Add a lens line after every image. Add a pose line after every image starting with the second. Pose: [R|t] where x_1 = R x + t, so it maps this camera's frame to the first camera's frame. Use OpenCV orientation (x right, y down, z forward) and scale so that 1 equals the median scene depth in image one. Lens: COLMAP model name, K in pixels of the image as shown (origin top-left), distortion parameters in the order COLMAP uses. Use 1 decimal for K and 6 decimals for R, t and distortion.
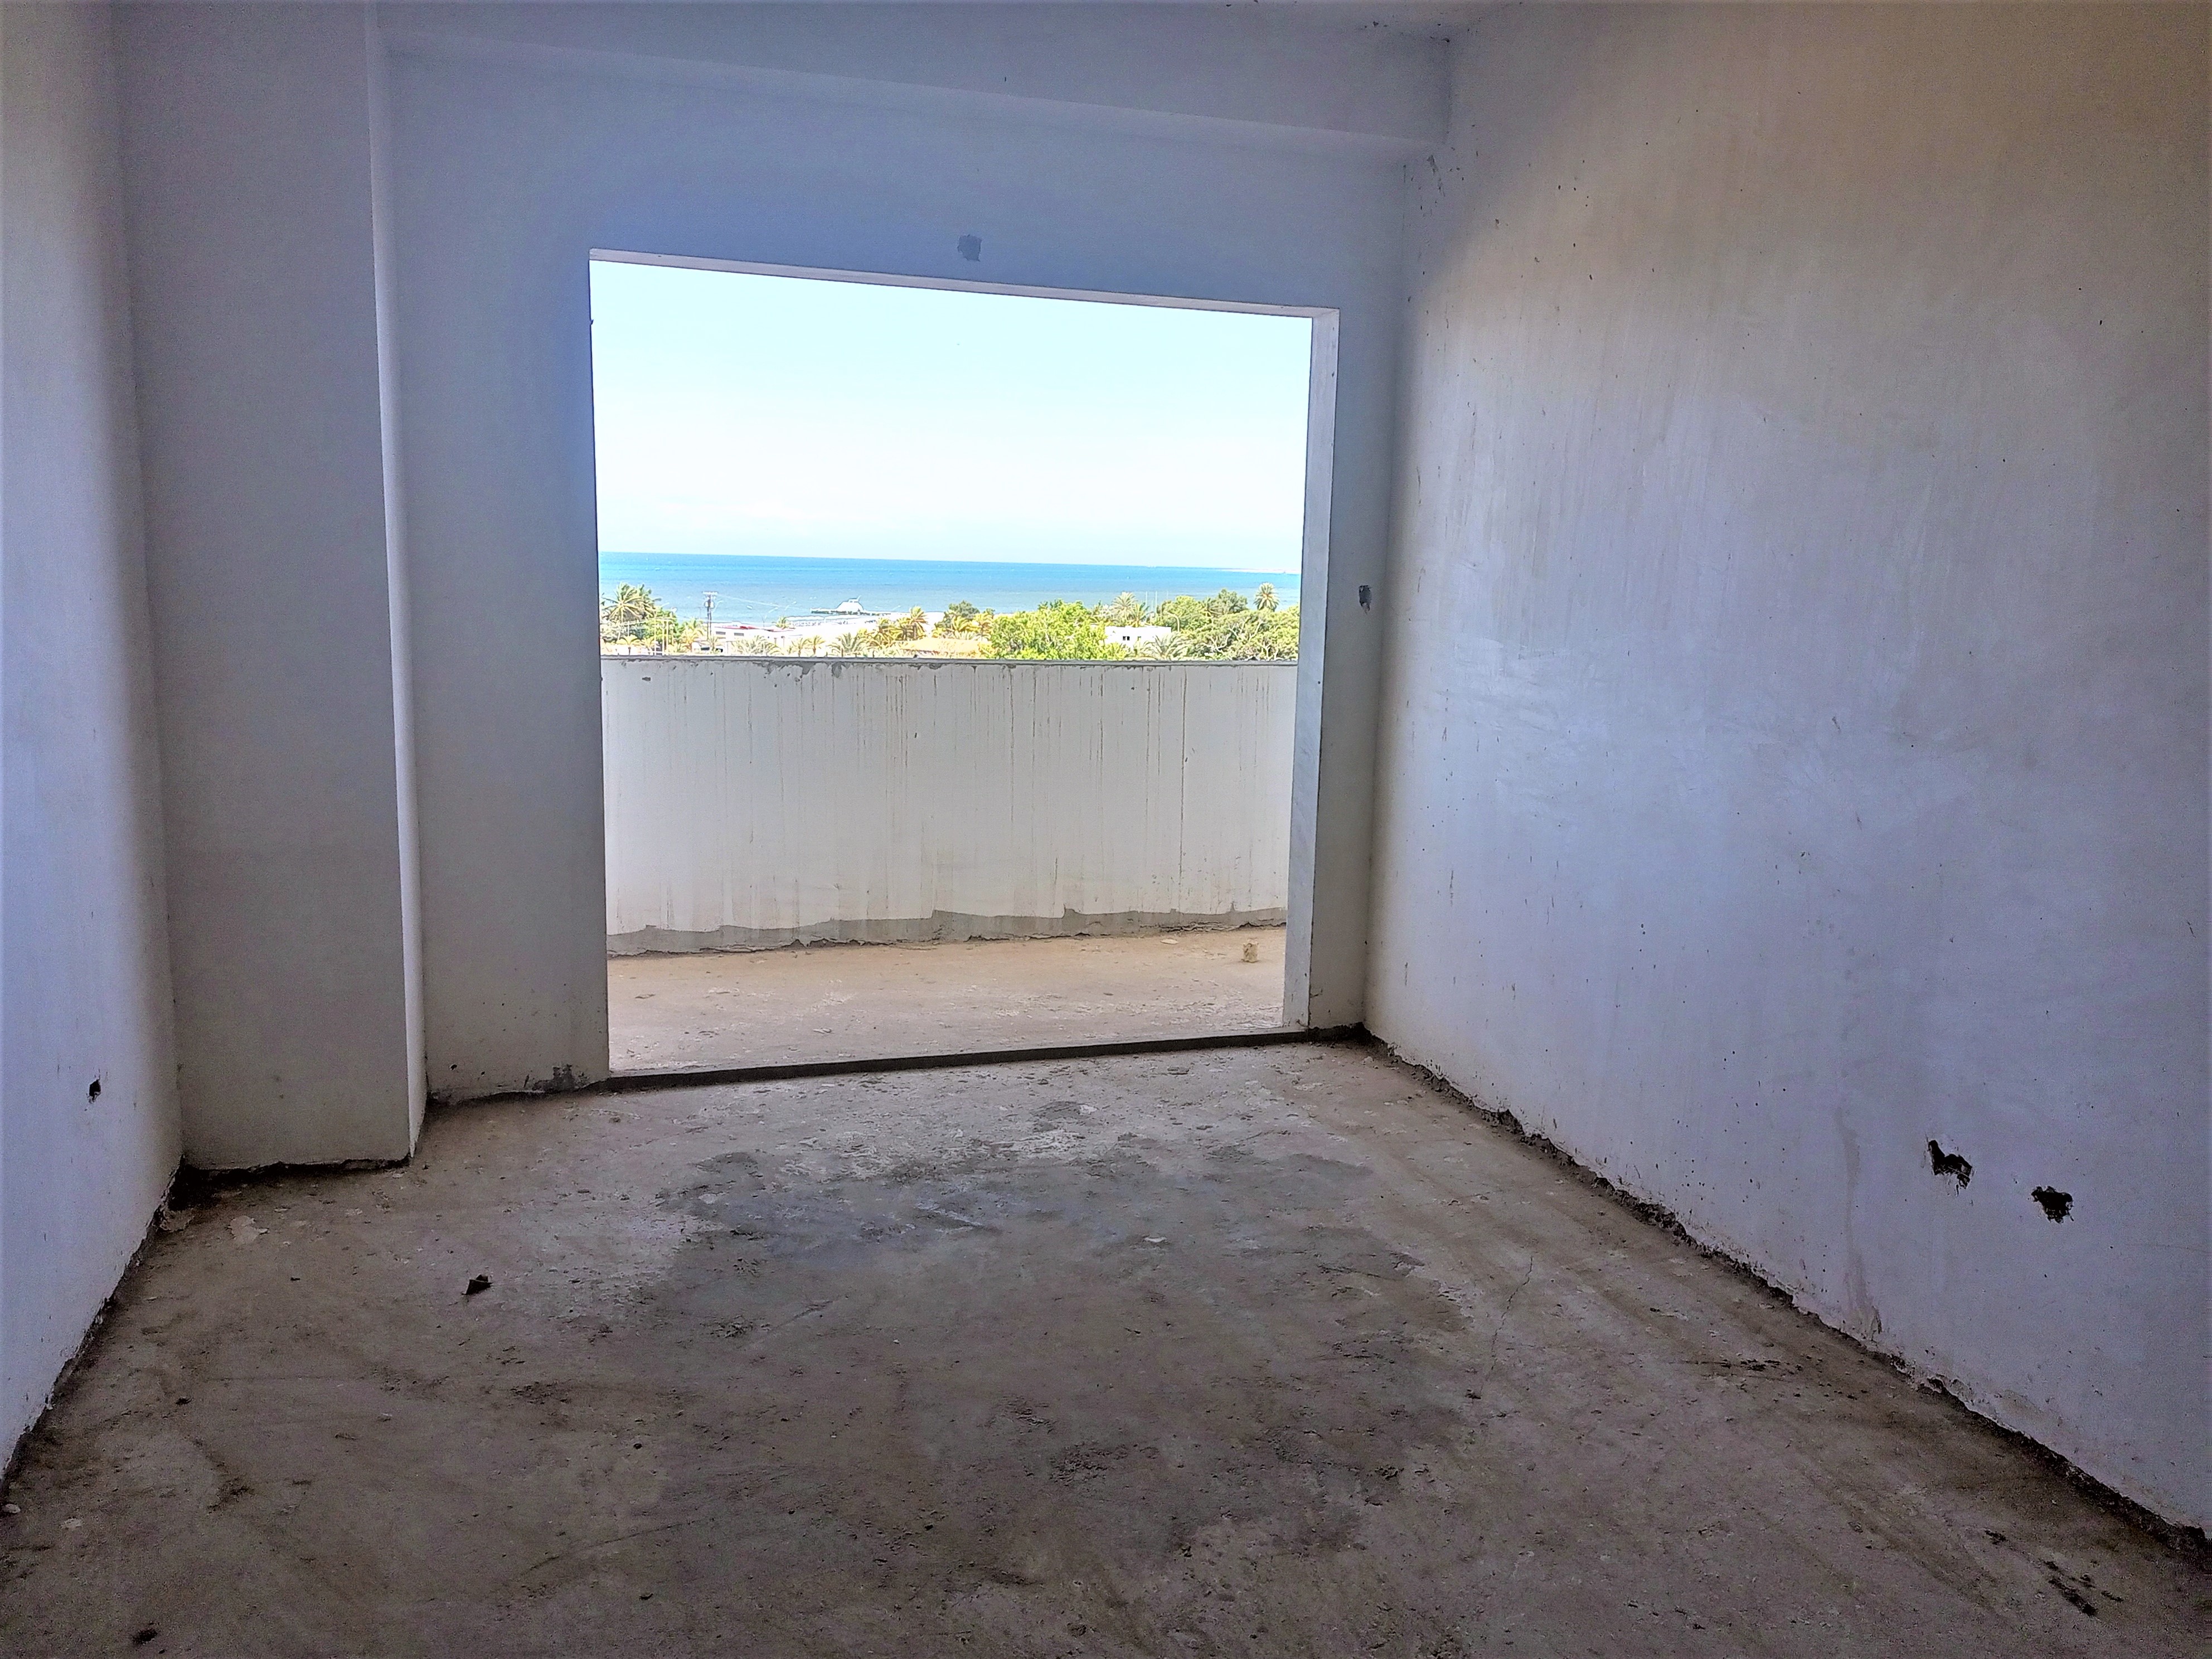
lens RADIAL K [[1657.5, 0, 1114.4], [0, 1657.5, 826.3], [0, 0, 1]] dist [0.051741, -0.059049]
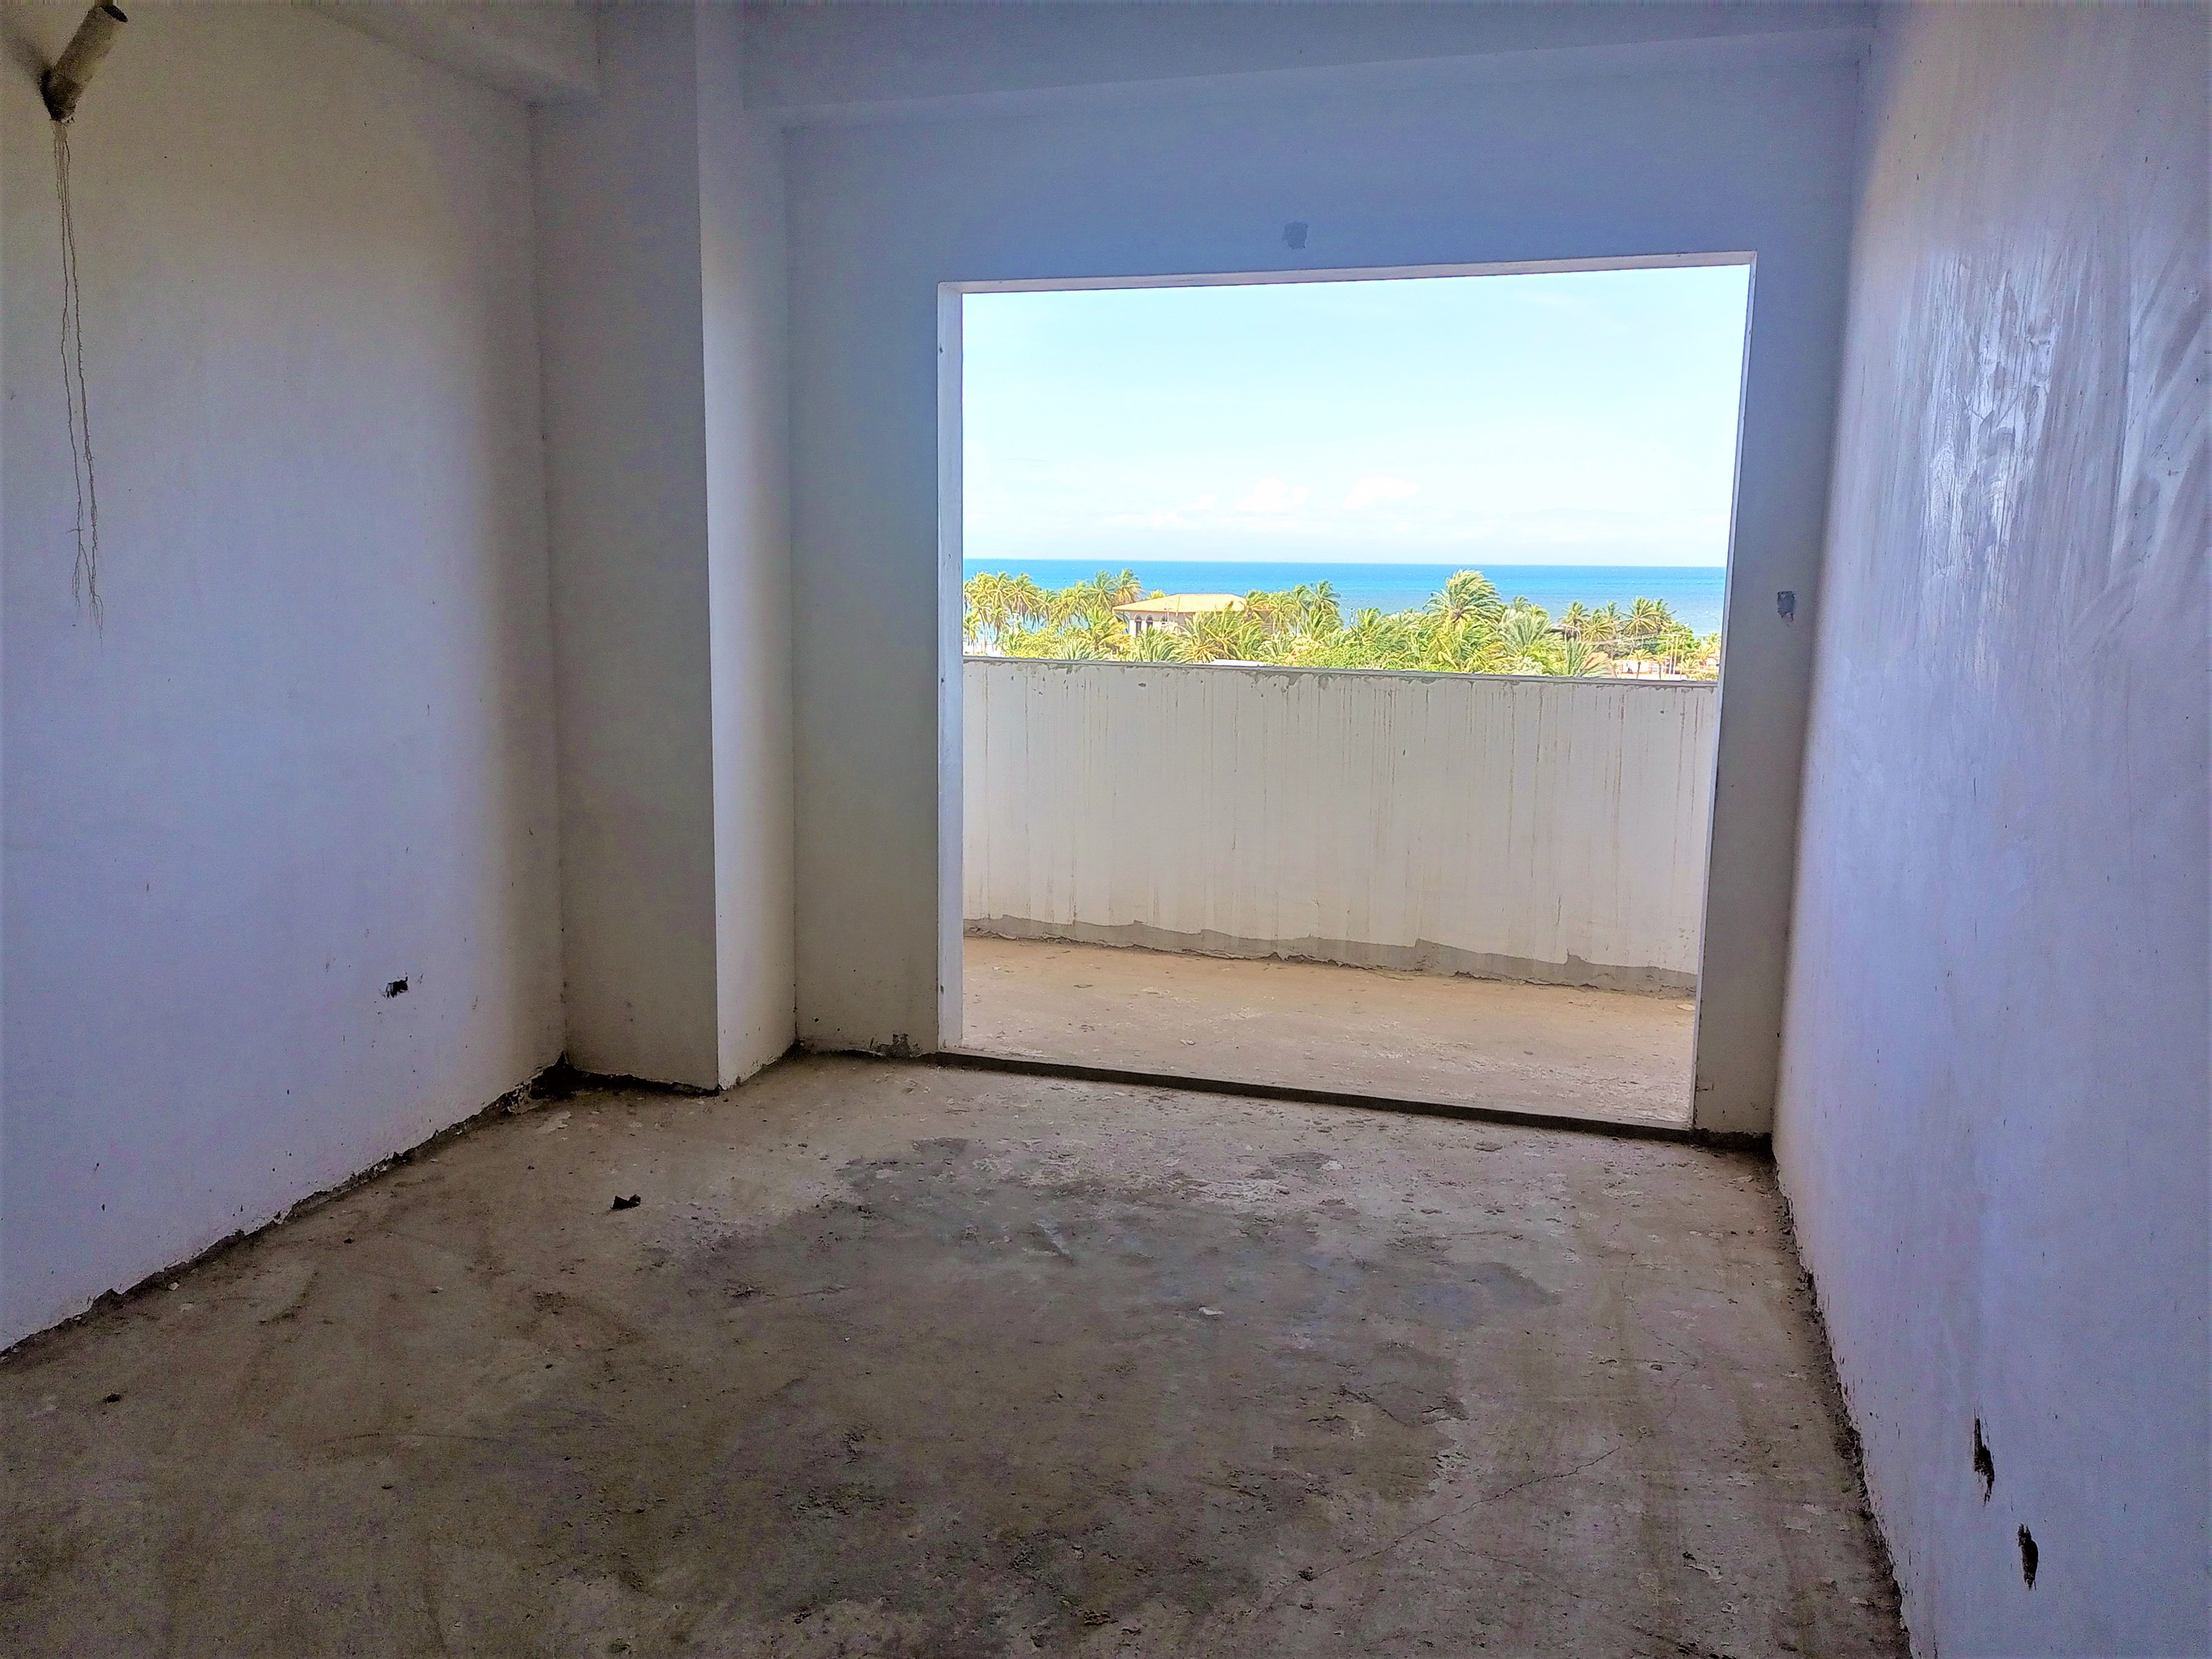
lens RADIAL K [[1657.5, 0, 1114.4], [0, 1657.5, 826.3], [0, 0, 1]] dist [0.051741, -0.059049]
pose [[0.829375, 0.076383, -0.553446, 0.392020], [-0.081158, 0.996574, 0.015920, -0.020988], [0.552766, 0.031713, 0.832733, 0.176594]]
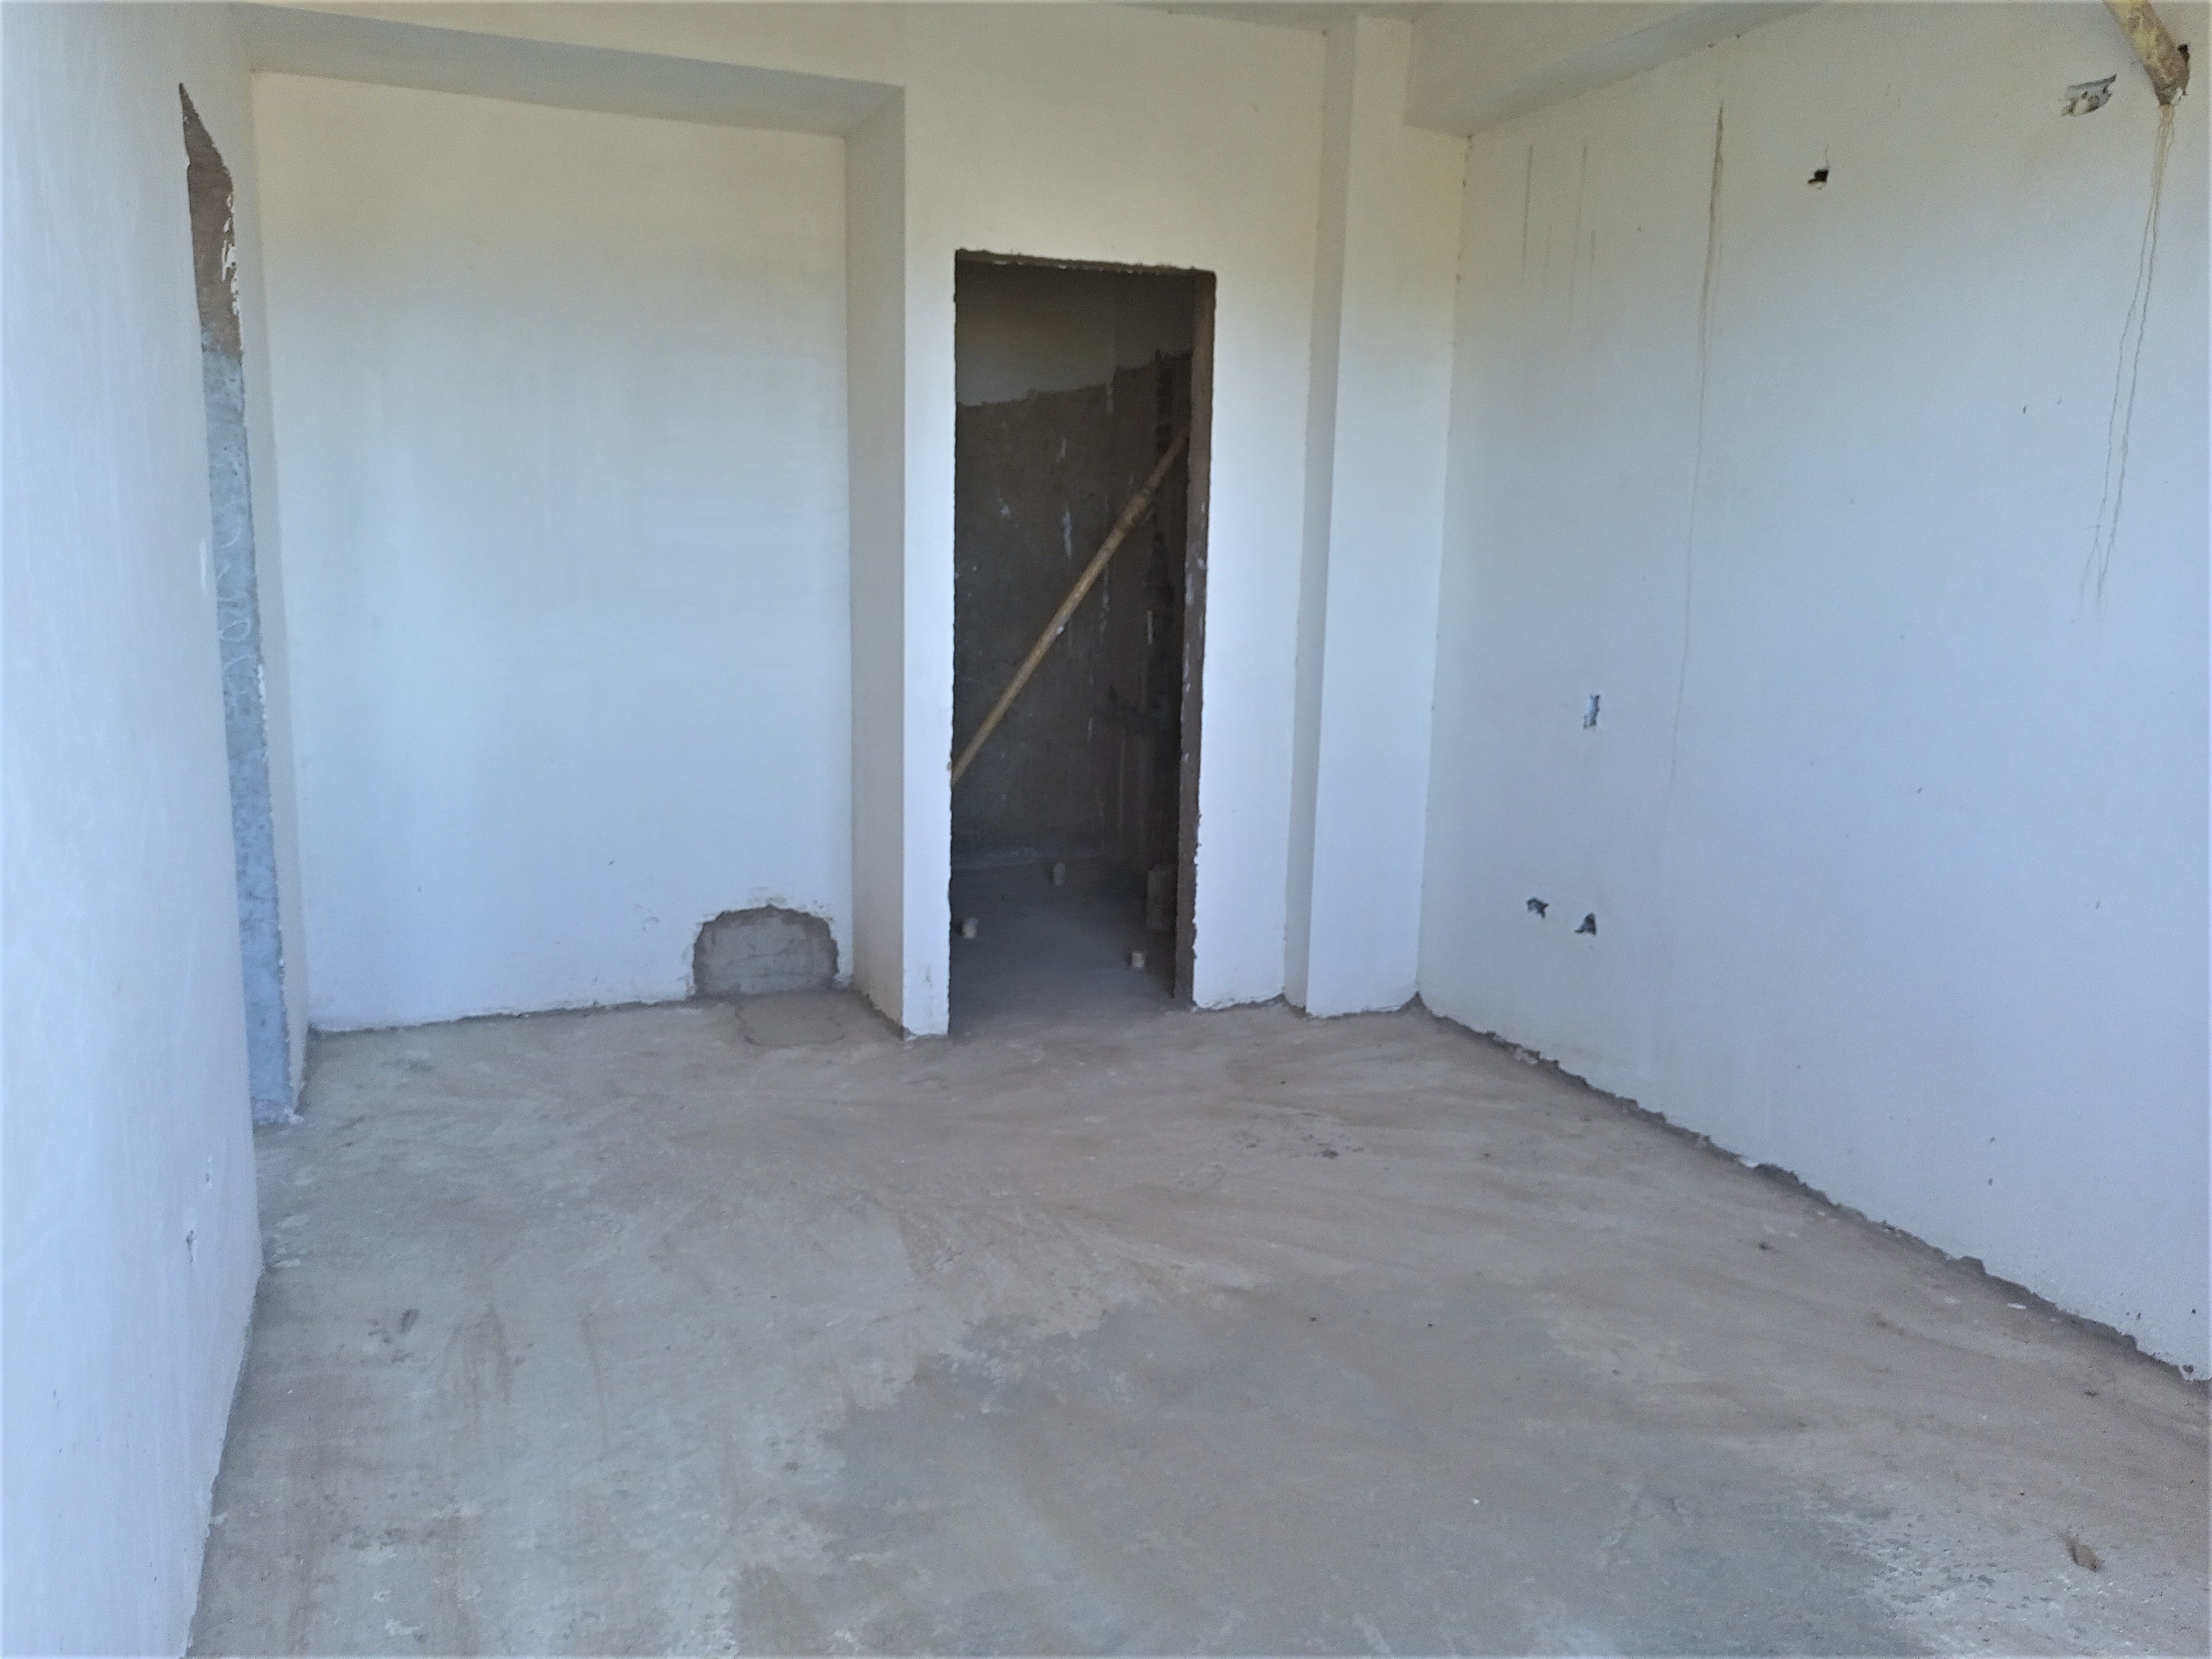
lens RADIAL K [[1657.5, 0, 1114.4], [0, 1657.5, 826.3], [0, 0, 1]] dist [0.051741, -0.059049]
pose [[-0.995945, -0.024835, -0.086472, 0.090715], [-0.052128, 0.942667, 0.329639, -0.193488], [0.073328, 0.332810, -0.940139, 1.205377]]
